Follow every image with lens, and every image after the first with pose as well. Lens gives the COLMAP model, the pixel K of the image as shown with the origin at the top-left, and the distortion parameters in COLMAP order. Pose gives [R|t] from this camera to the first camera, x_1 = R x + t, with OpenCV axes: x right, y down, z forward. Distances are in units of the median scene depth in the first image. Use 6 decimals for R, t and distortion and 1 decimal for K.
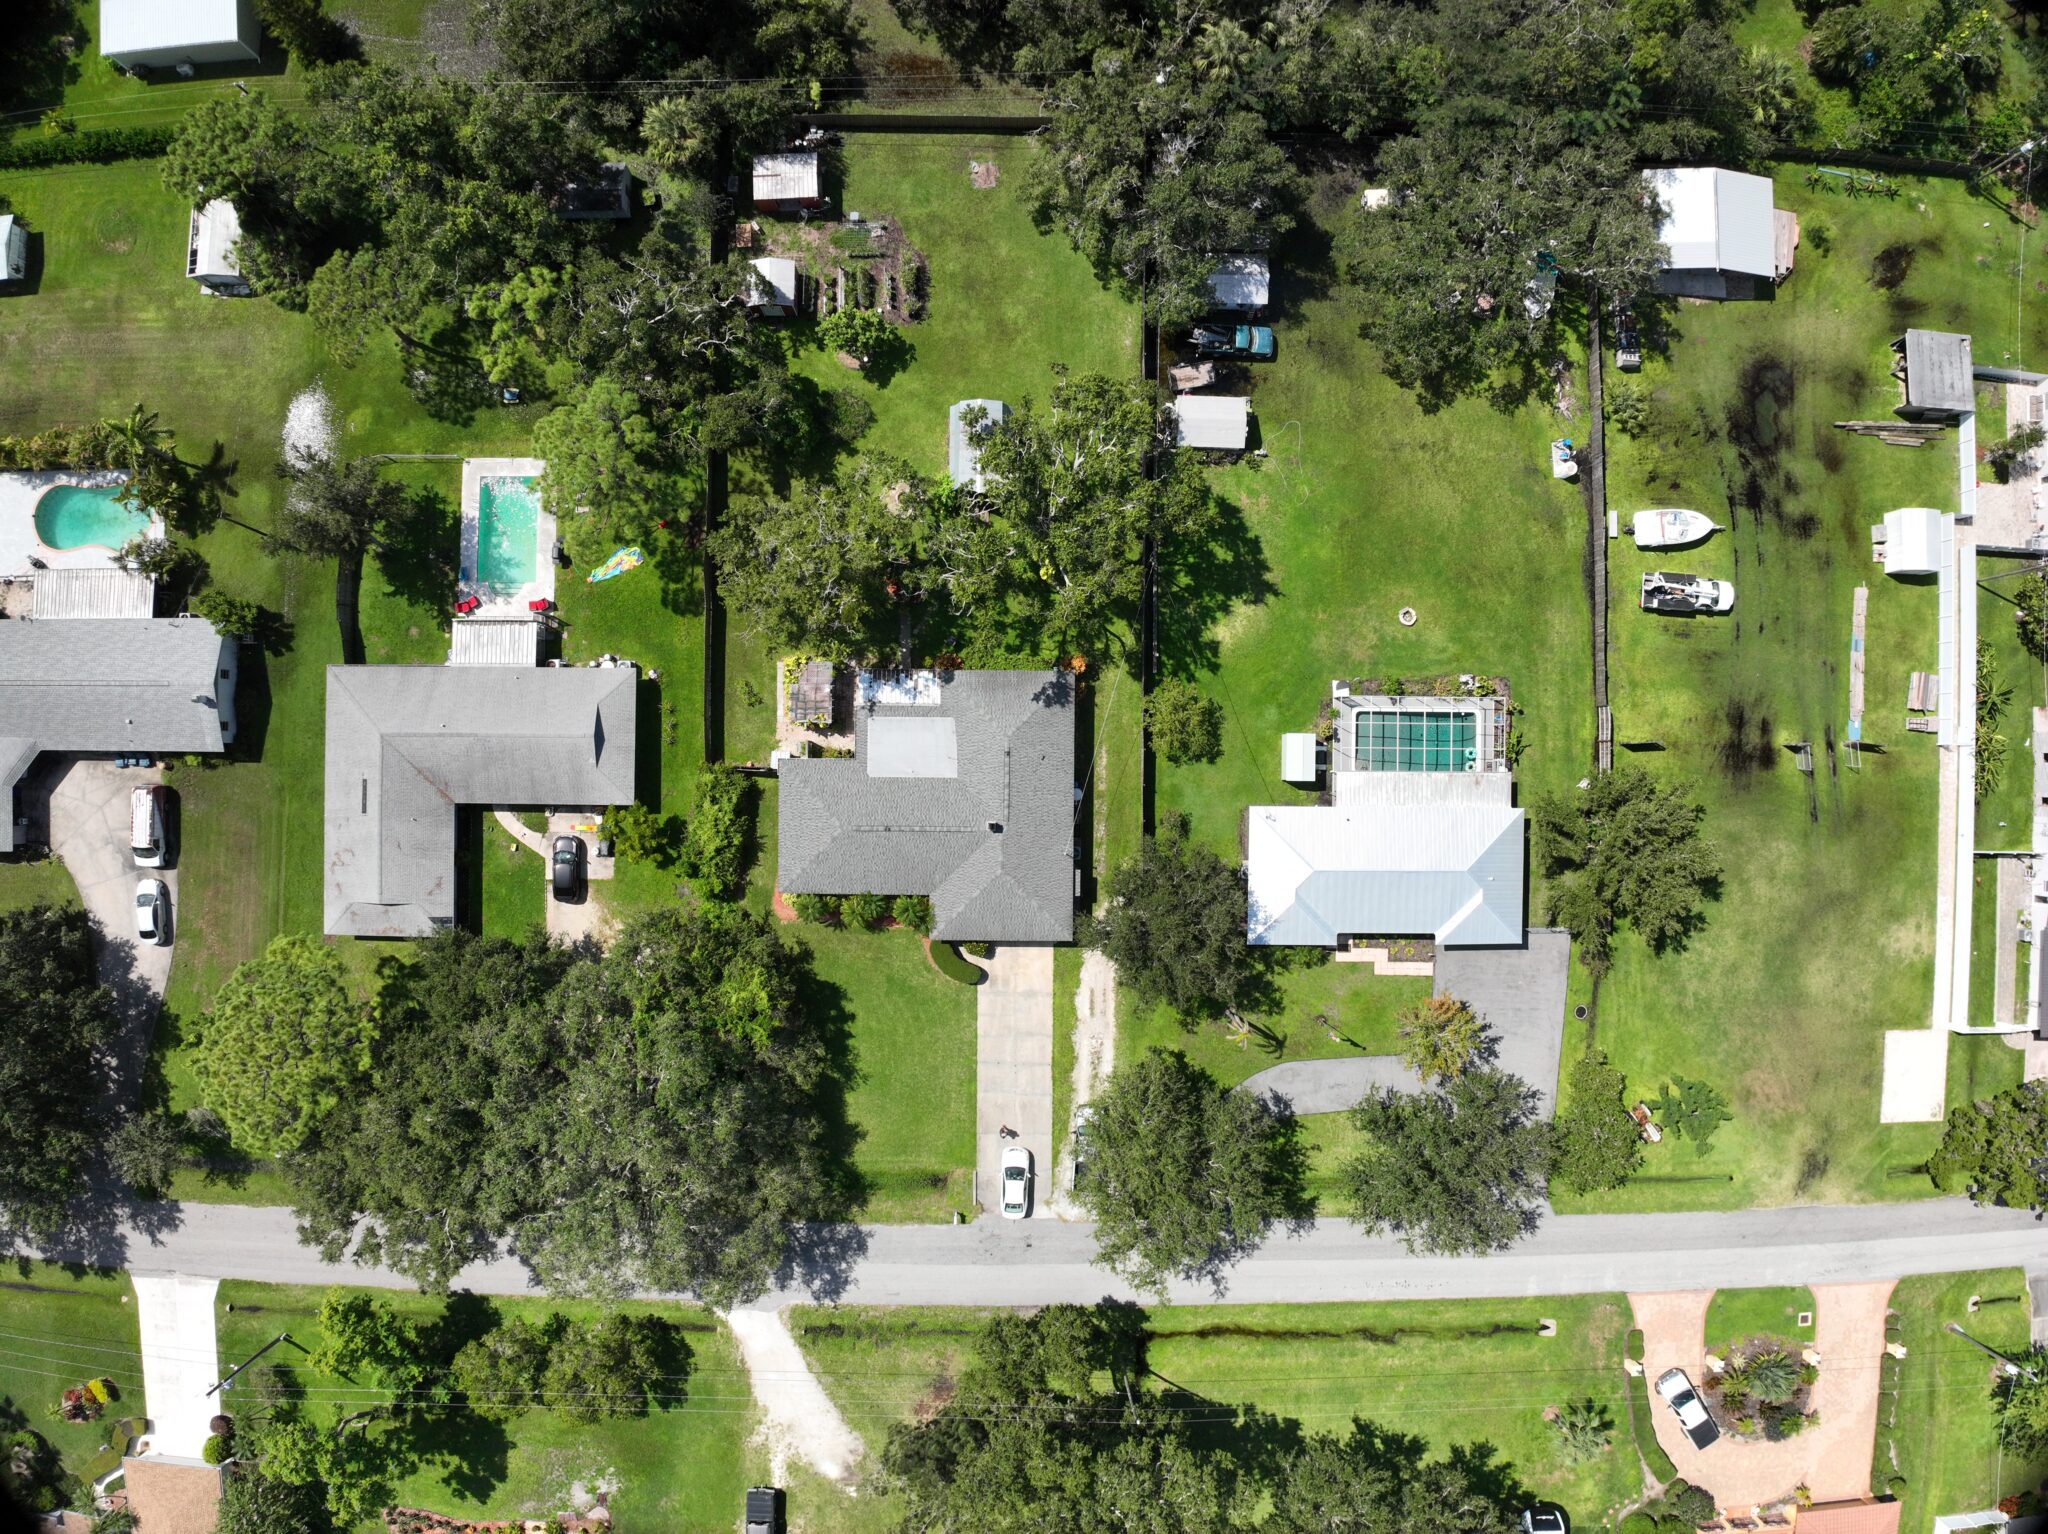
lens RADIAL K [[1448.2, 0, 1024.0], [0, 1448.2, 767.0], [0, 0, 1]] dist [-0.091743, -0.029807]
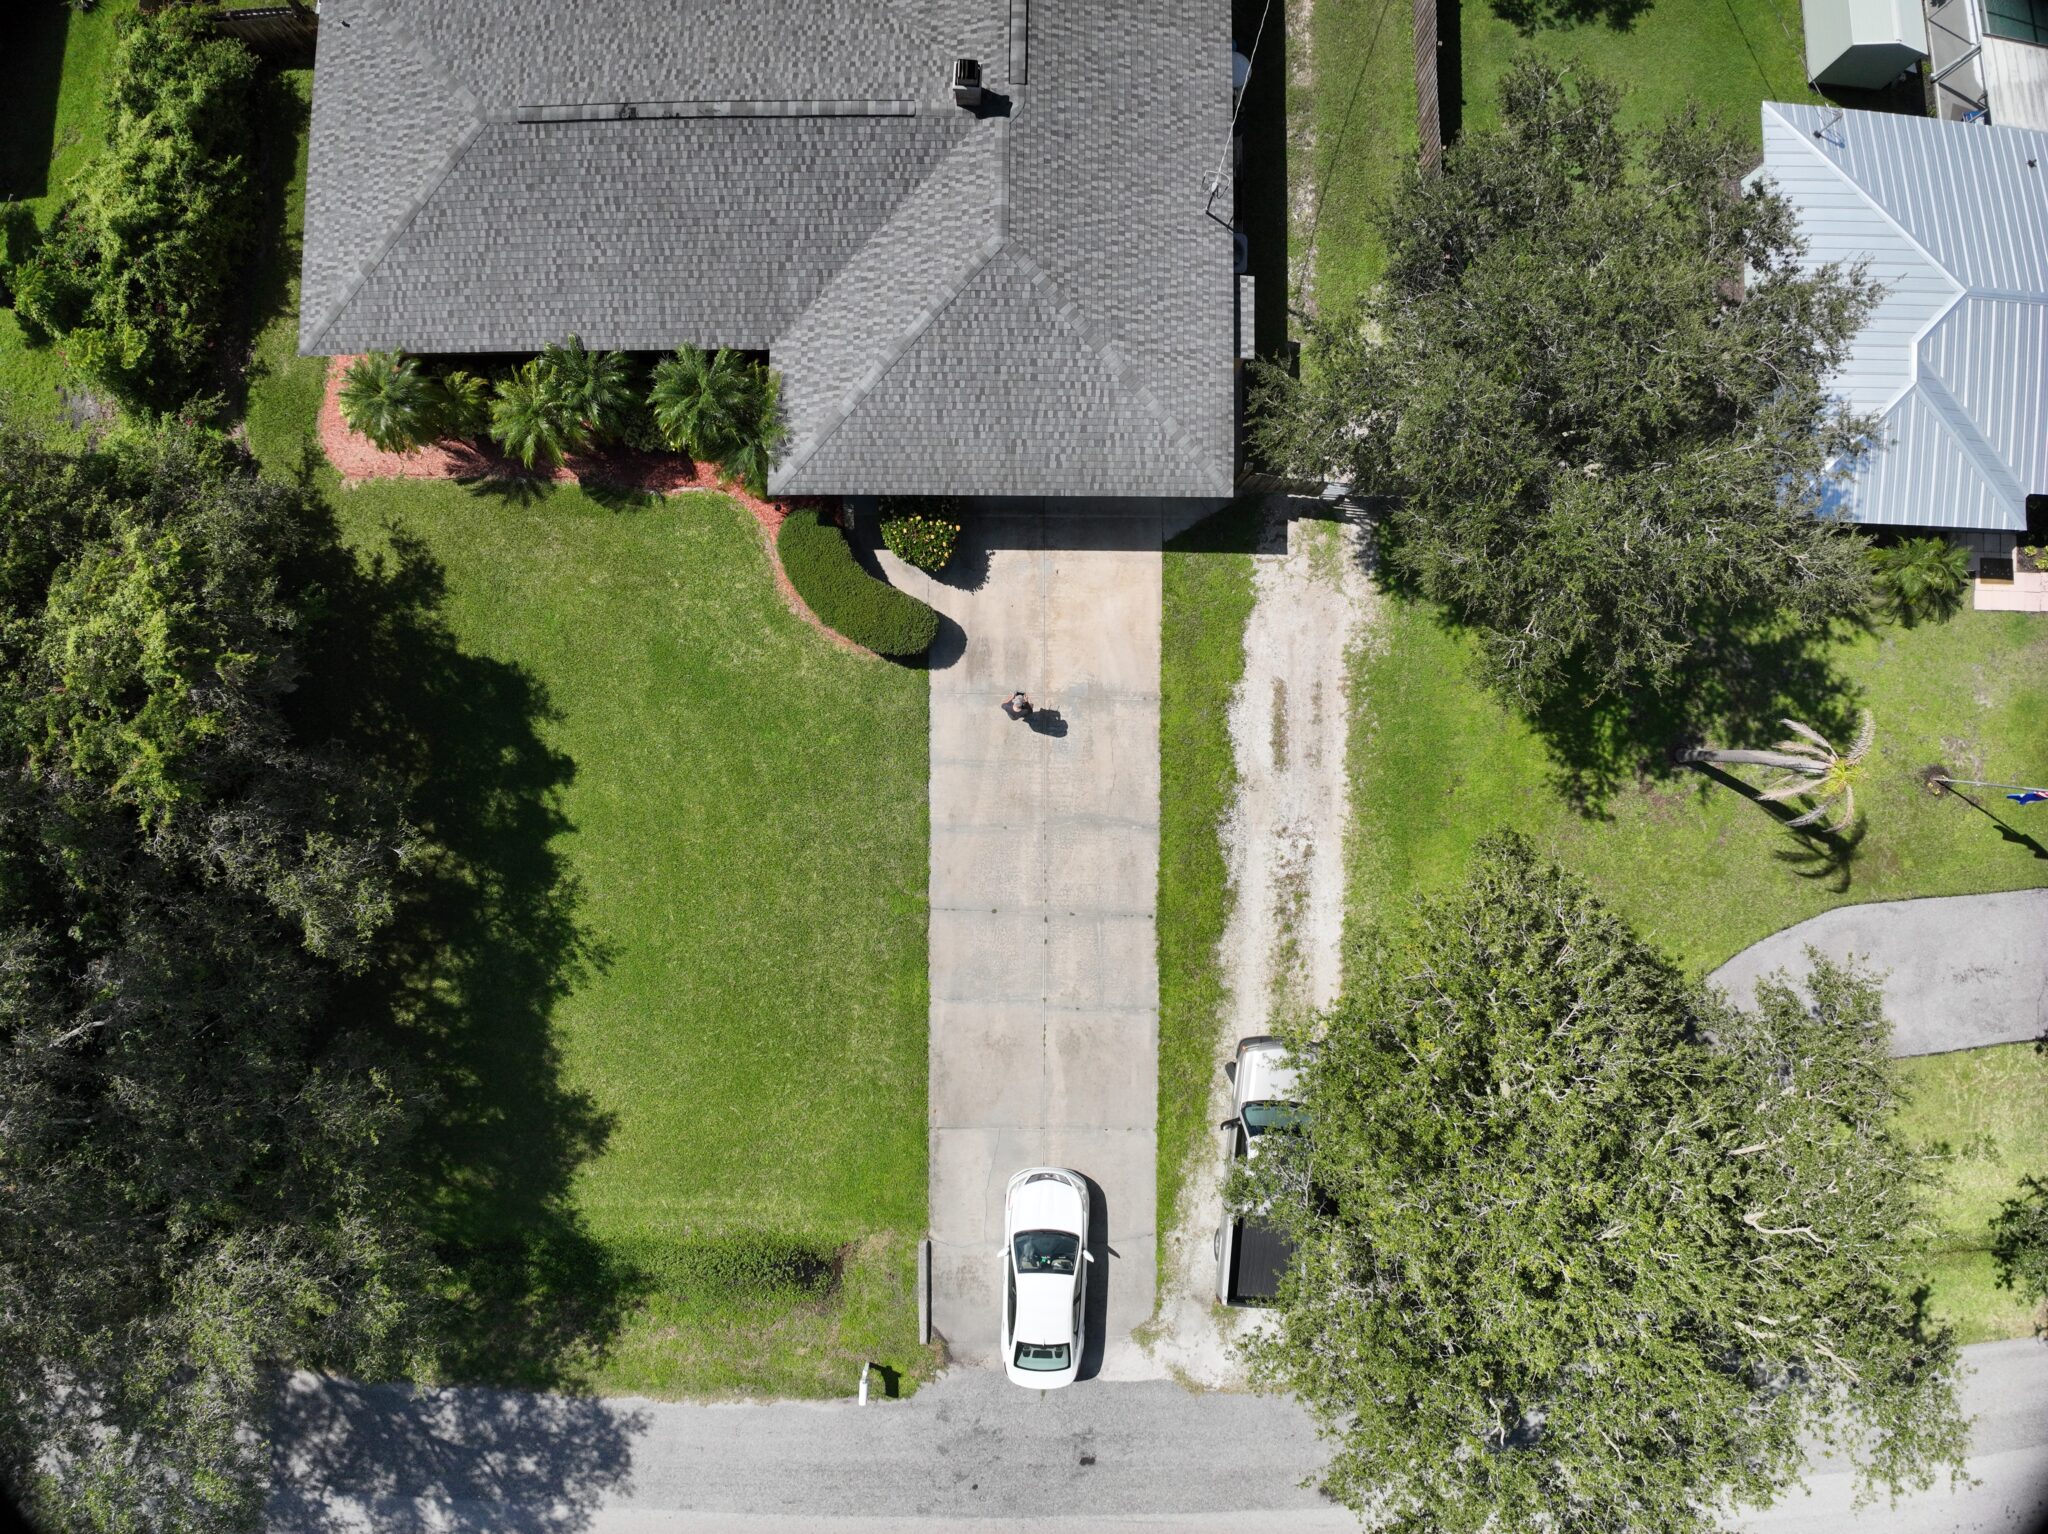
lens RADIAL K [[1448.2, 0, 1024.0], [0, 1448.2, 767.0], [0, 0, 1]] dist [-0.091743, -0.029807]
pose [[0.999934, -0.002783, -0.011163, -0.007285], [0.002792, 0.999996, 0.000833, 0.172808], [0.011161, -0.000864, 0.999937, 0.674371]]
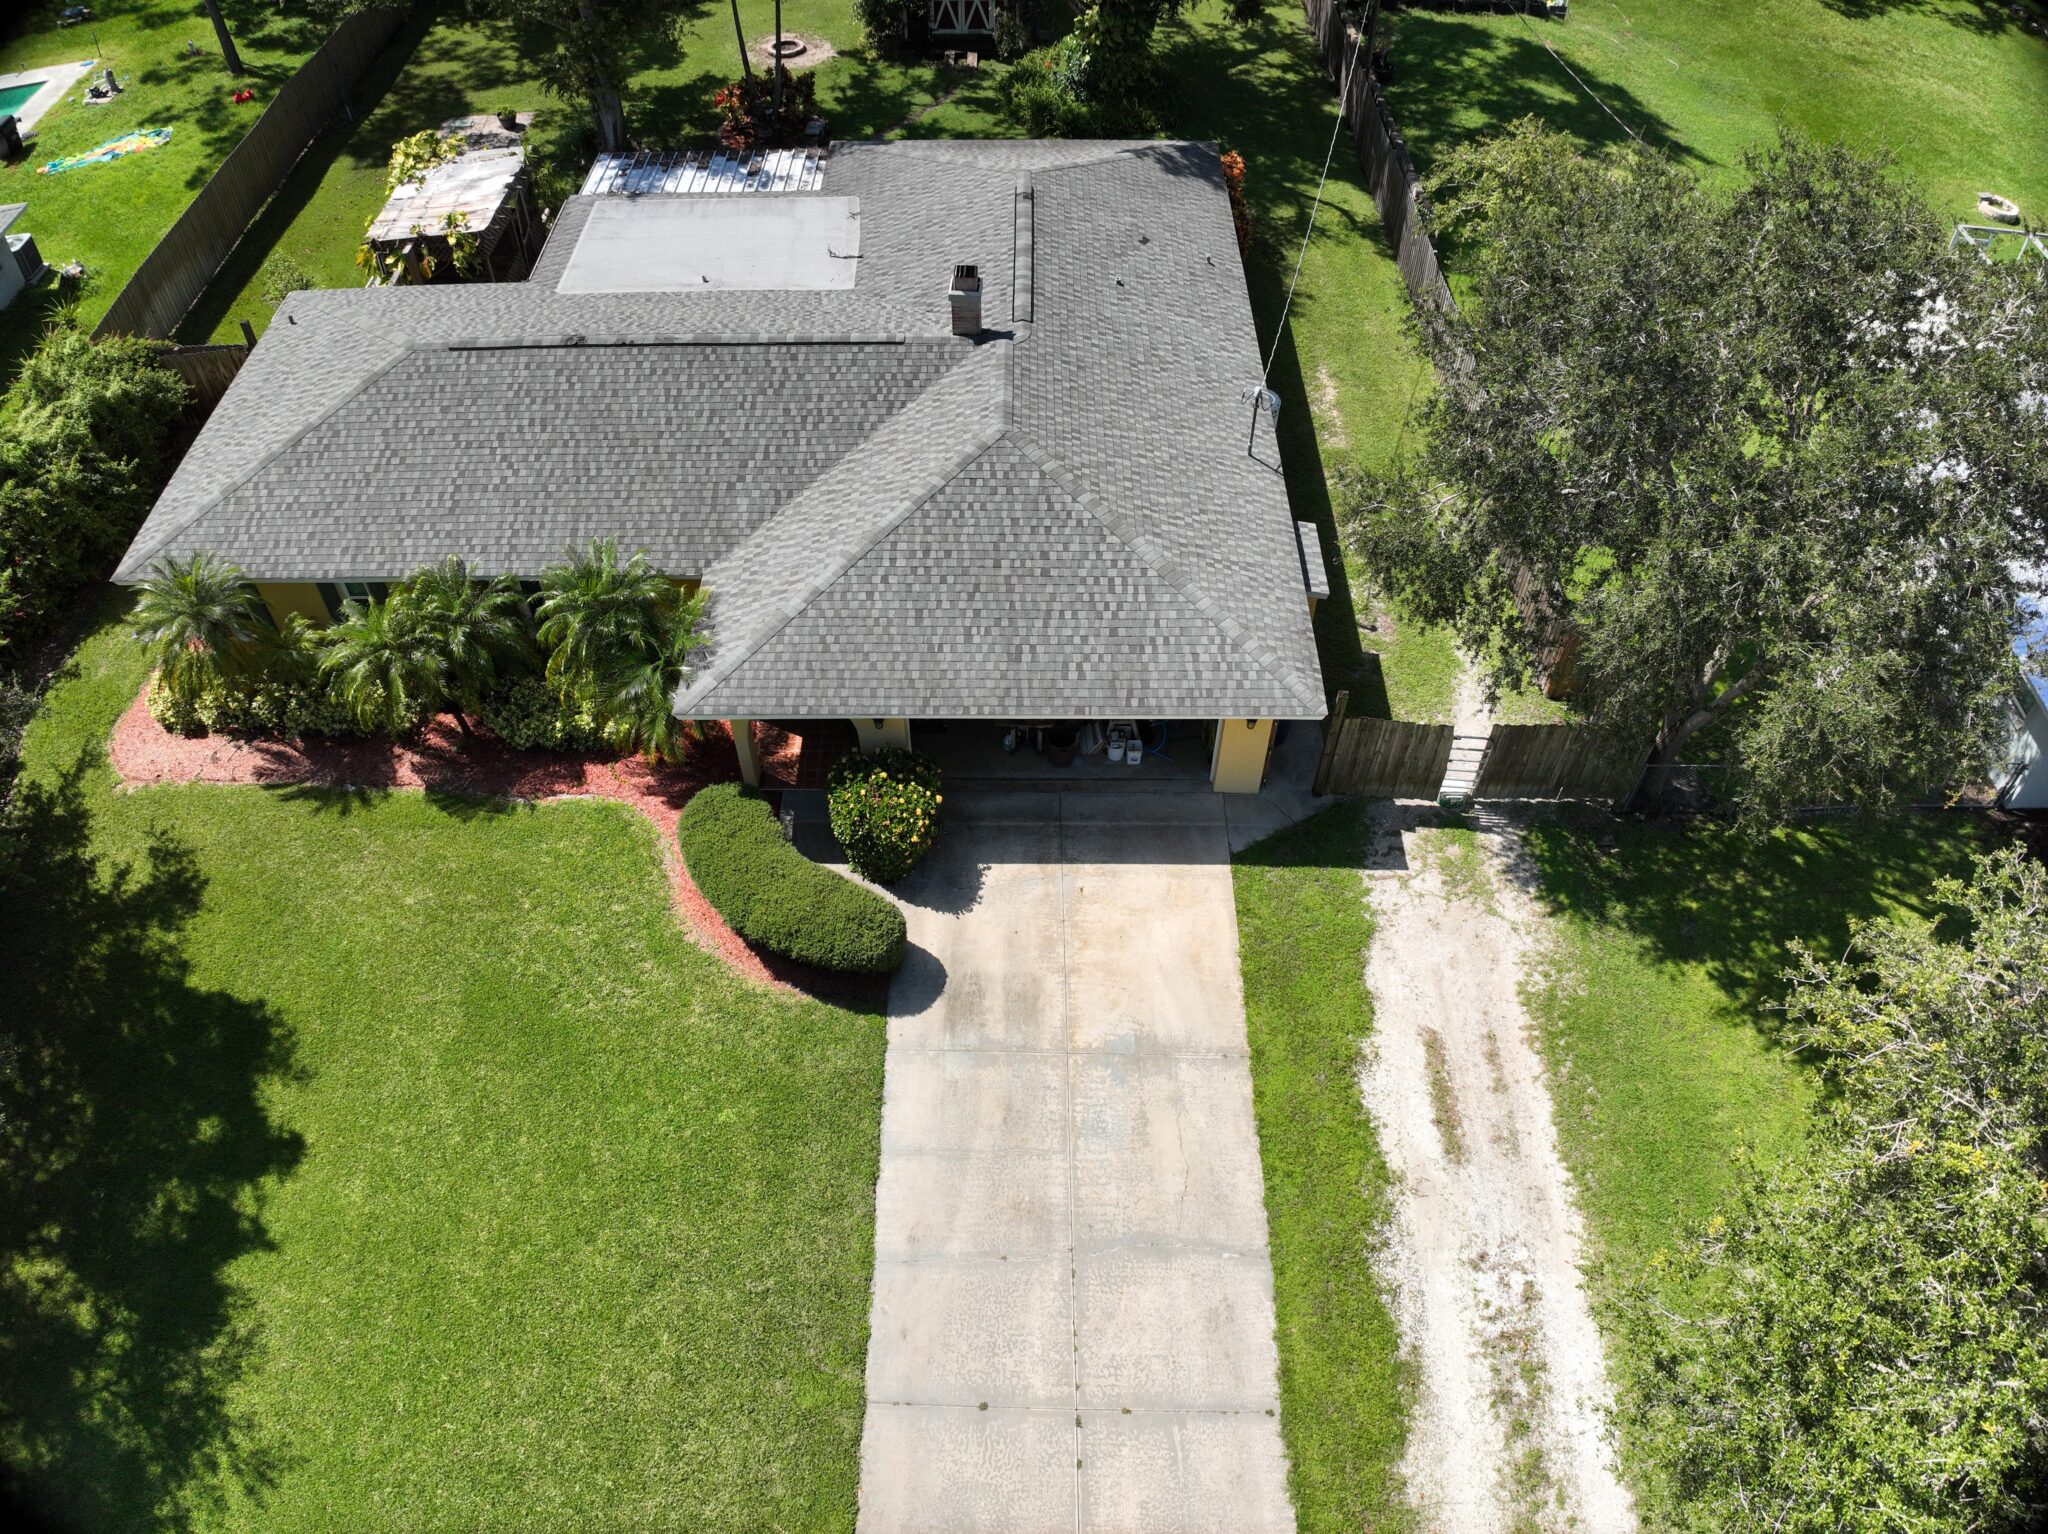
lens RADIAL K [[1448.2, 0, 1024.0], [0, 1448.2, 767.0], [0, 0, 1]] dist [-0.091743, -0.029807]
pose [[0.999917, -0.012559, -0.002843, -0.011308], [0.007562, 0.751451, -0.659746, 0.262606], [0.010422, 0.659669, 0.751484, 0.818886]]
